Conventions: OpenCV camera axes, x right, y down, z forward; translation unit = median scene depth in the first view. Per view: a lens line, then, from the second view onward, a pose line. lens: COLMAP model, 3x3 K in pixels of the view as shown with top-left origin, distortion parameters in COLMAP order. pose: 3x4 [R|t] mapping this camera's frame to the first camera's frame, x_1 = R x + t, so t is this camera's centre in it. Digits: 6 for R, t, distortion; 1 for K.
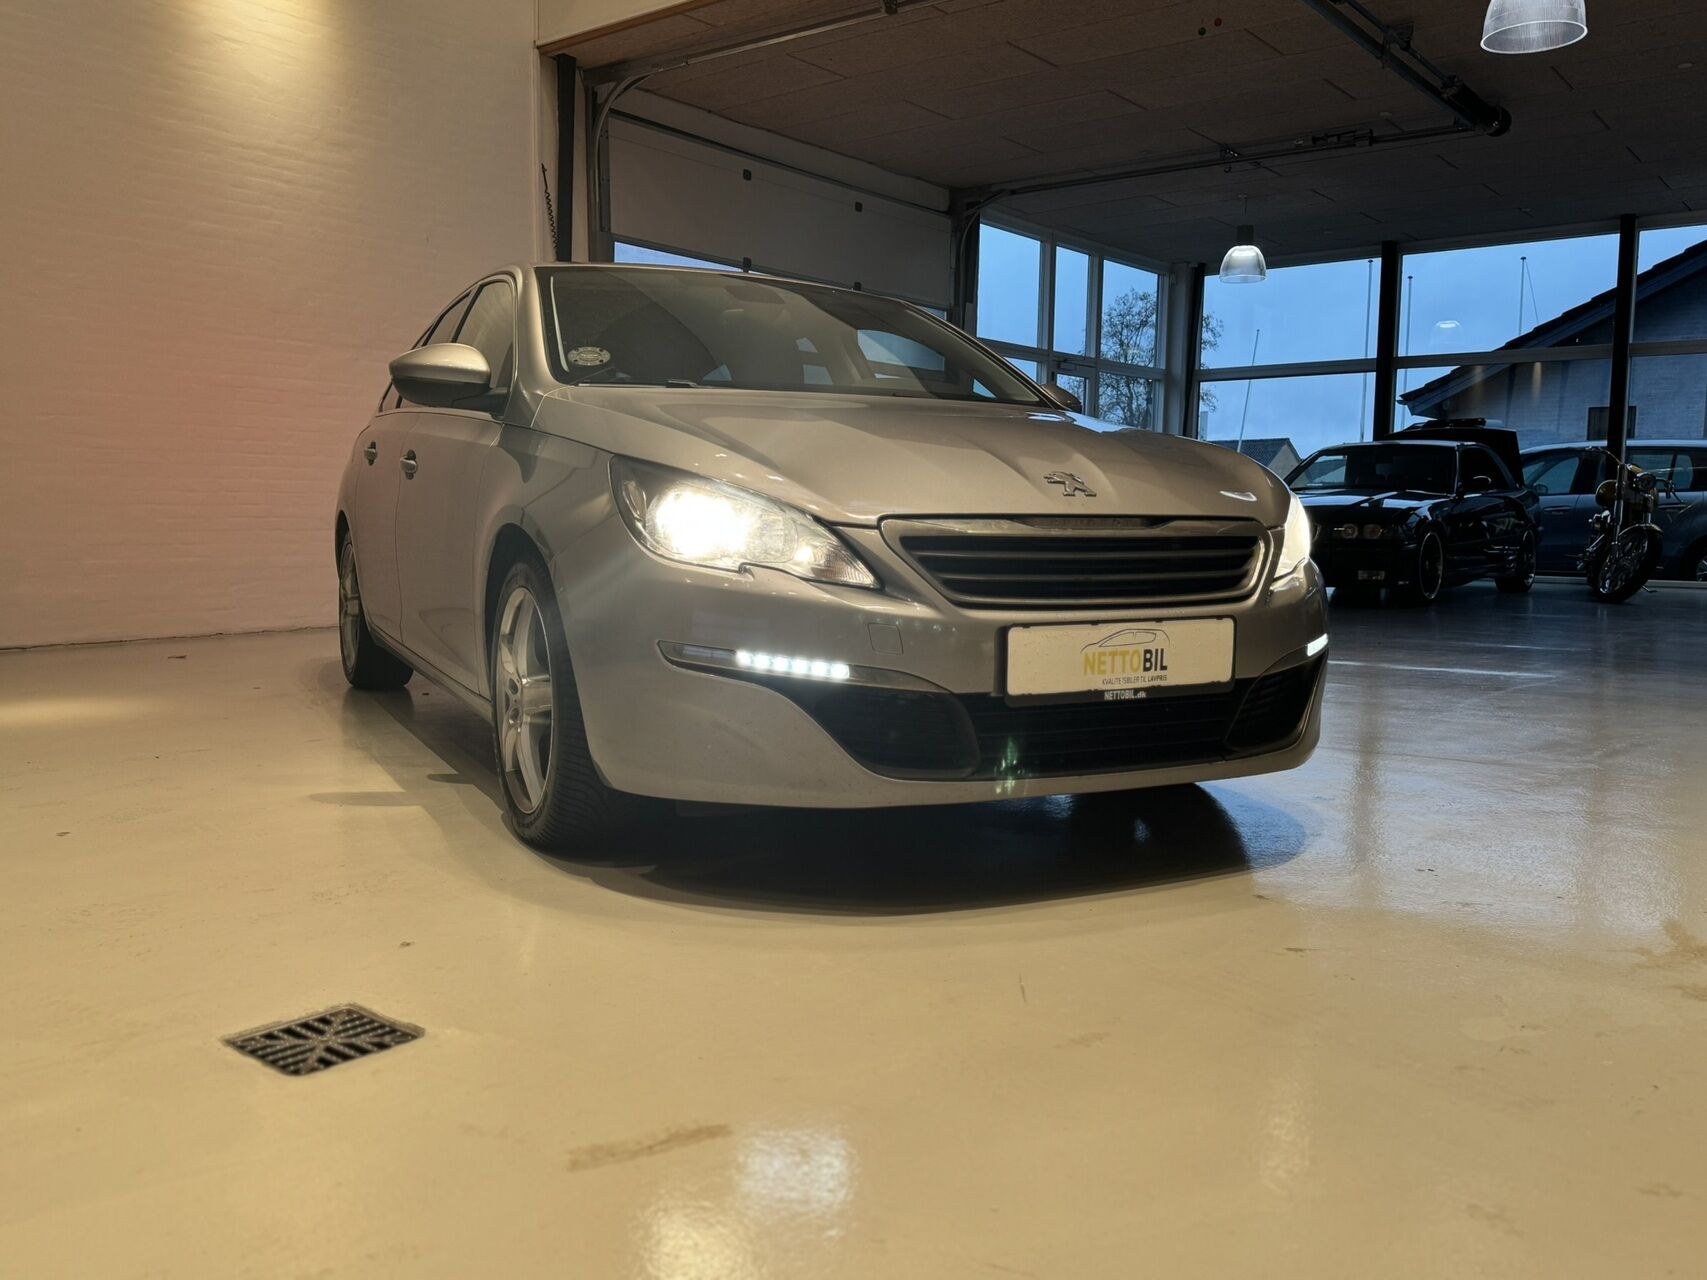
lens RADIAL K [[1404.9, 0, 849.1], [0, 1404.9, 644.3], [0, 0, 1]] dist [0.136442, -0.250133]
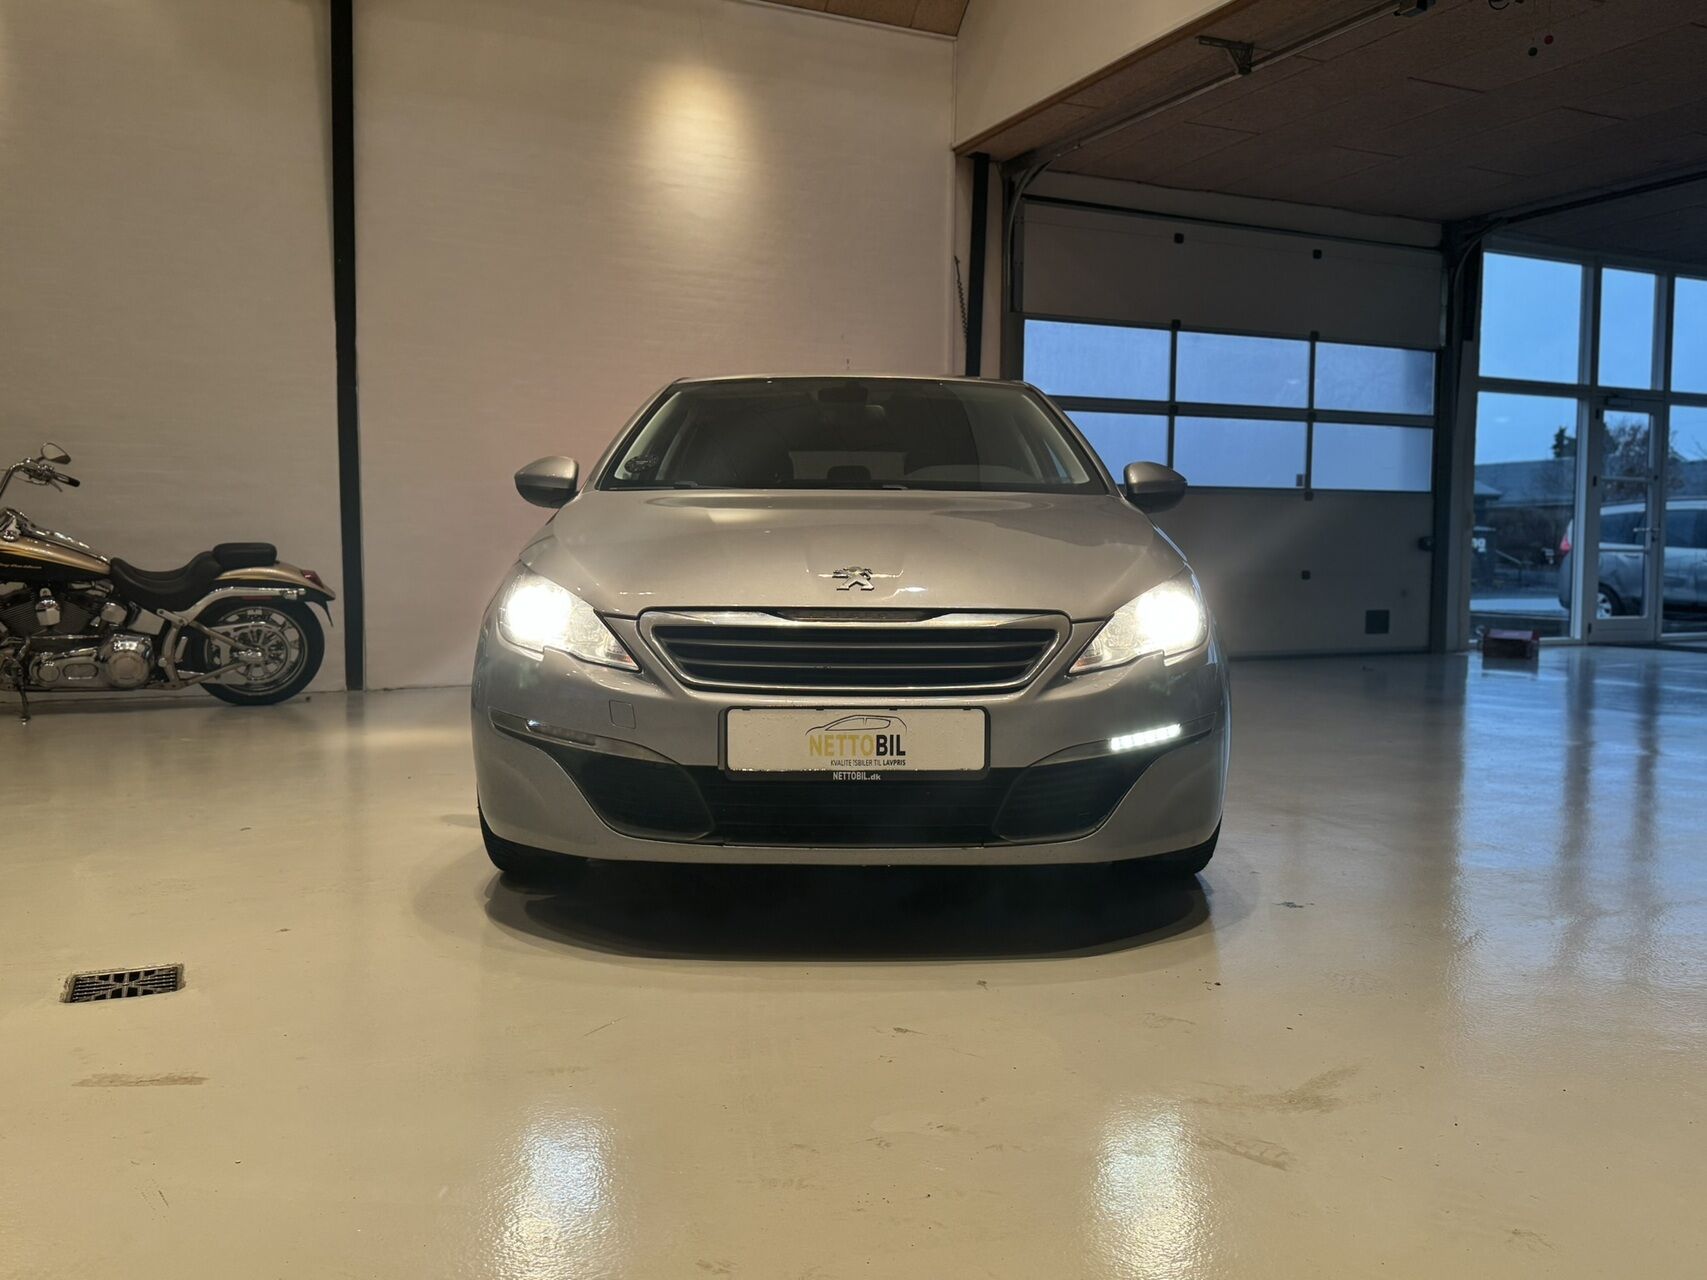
lens RADIAL K [[1404.9, 0, 849.1], [0, 1404.9, 644.3], [0, 0, 1]] dist [0.136442, -0.250133]
pose [[0.894820, 0.024432, -0.445758, 0.661343], [-0.039556, 0.998913, -0.024655, -0.037724], [0.444671, 0.039694, 0.894814, 0.032951]]
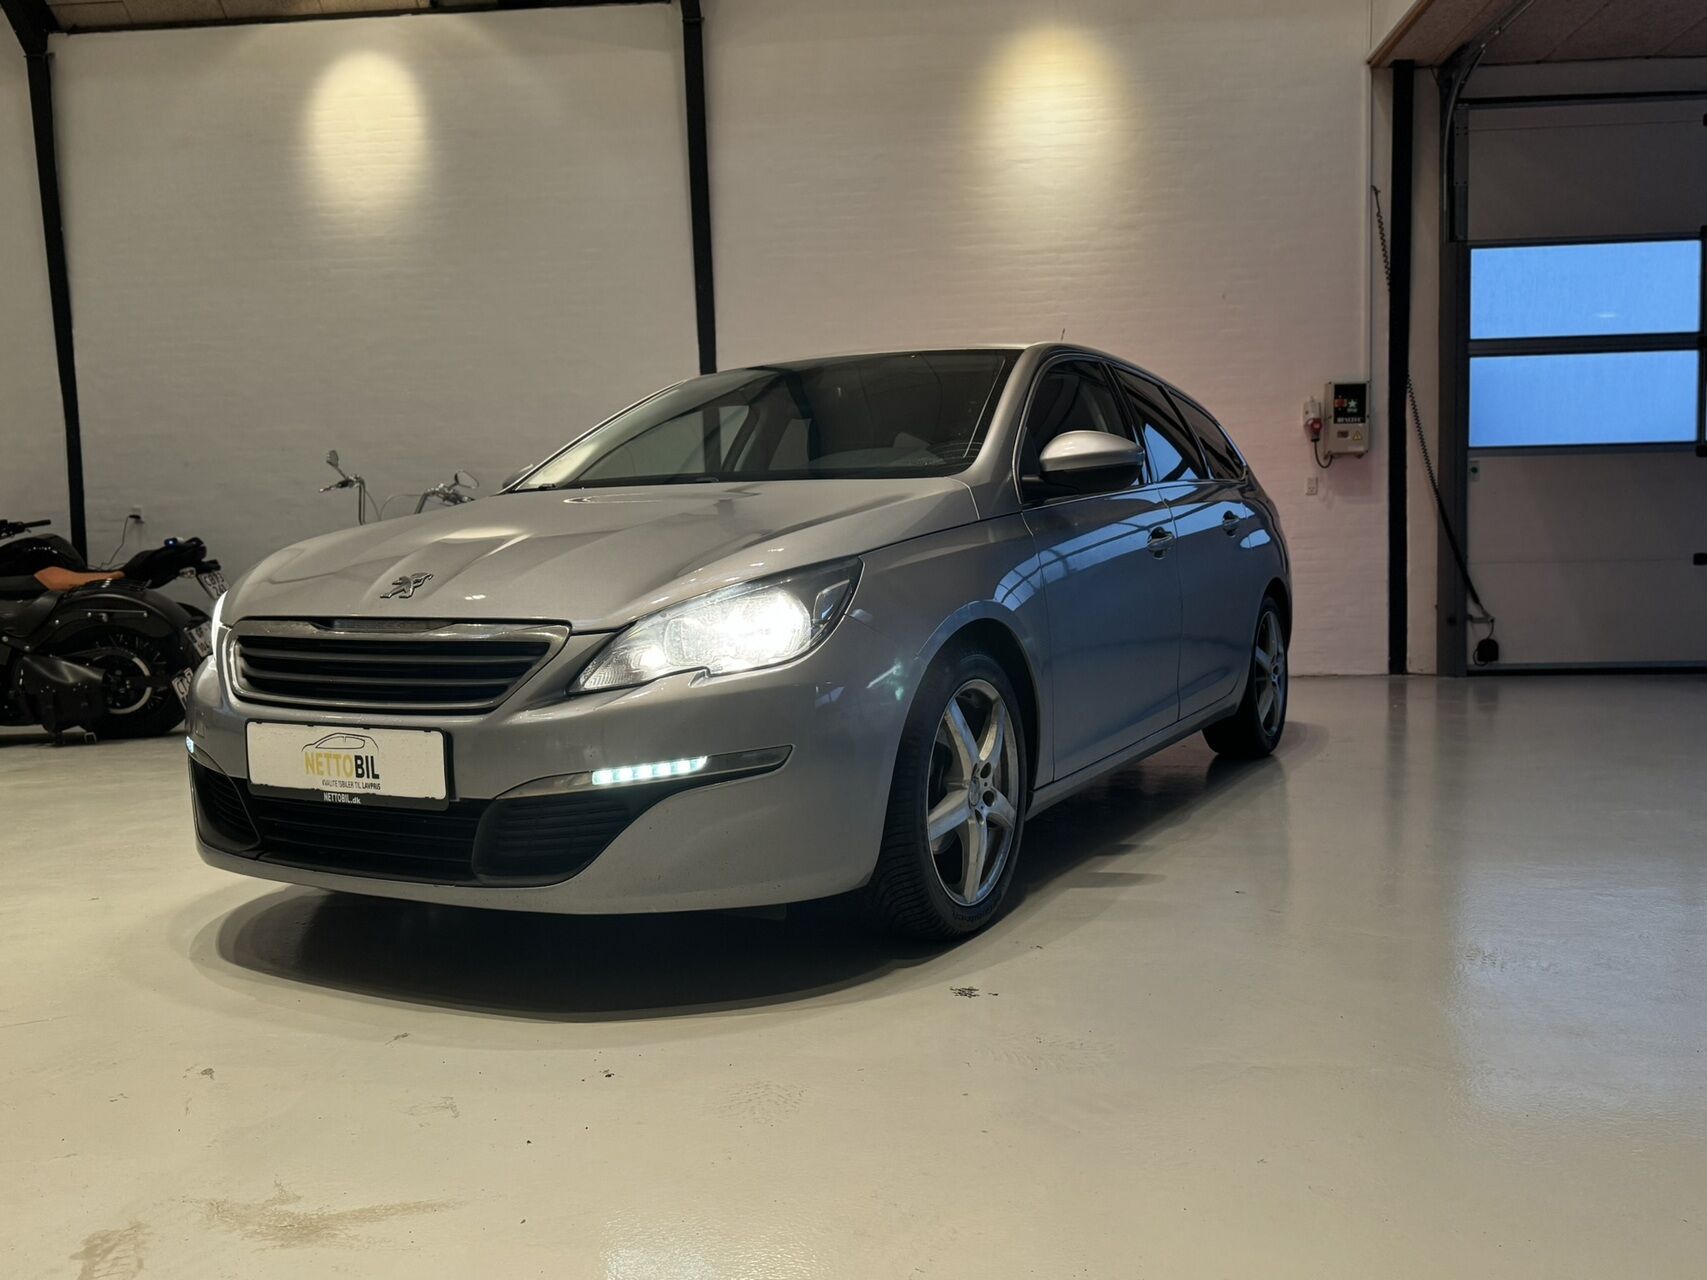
lens RADIAL K [[1404.9, 0, 849.1], [0, 1404.9, 644.3], [0, 0, 1]] dist [0.136442, -0.250133]
pose [[0.554237, 0.034109, -0.831660, 1.229190], [-0.052073, 0.998624, 0.006254, -0.098439], [0.830728, 0.039841, 0.555250, 0.726082]]
